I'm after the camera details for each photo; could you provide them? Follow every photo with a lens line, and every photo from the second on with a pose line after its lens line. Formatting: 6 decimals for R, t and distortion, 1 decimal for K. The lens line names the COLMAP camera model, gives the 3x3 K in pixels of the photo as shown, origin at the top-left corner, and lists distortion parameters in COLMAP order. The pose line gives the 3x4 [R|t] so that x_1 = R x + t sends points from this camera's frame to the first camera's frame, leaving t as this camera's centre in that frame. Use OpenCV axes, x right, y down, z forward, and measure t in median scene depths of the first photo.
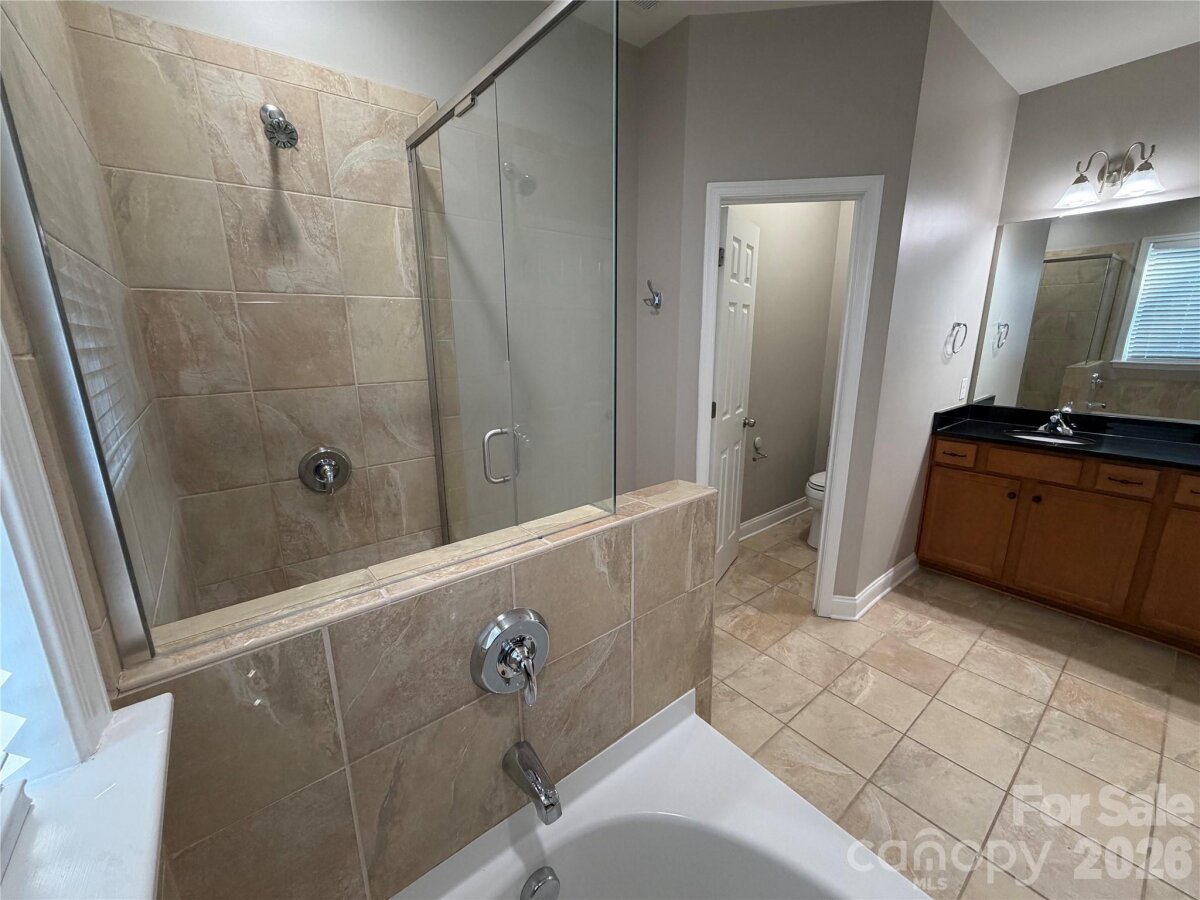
lens RADIAL K [[483.8, 0, 600.0], [0, 483.8, 450.0], [0, 0, 1]] dist [-0.001685, 0.000179]
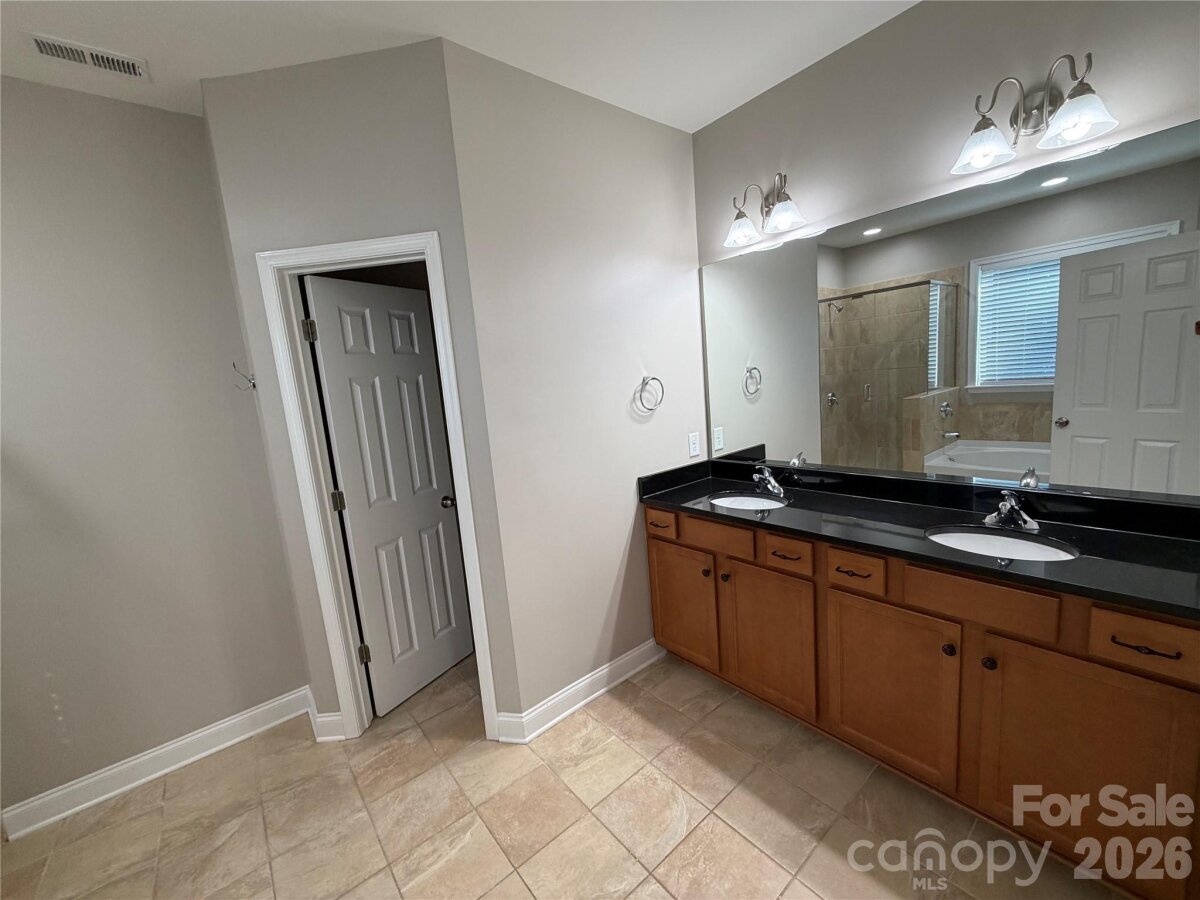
lens RADIAL K [[483.8, 0, 600.0], [0, 483.8, 450.0], [0, 0, 1]] dist [-0.001685, 0.000179]
pose [[0.997166, -0.074890, 0.007178, 0.651276], [0.075233, 0.992924, -0.091885, -0.054347], [-0.000246, 0.092165, 0.995744, 0.128227]]
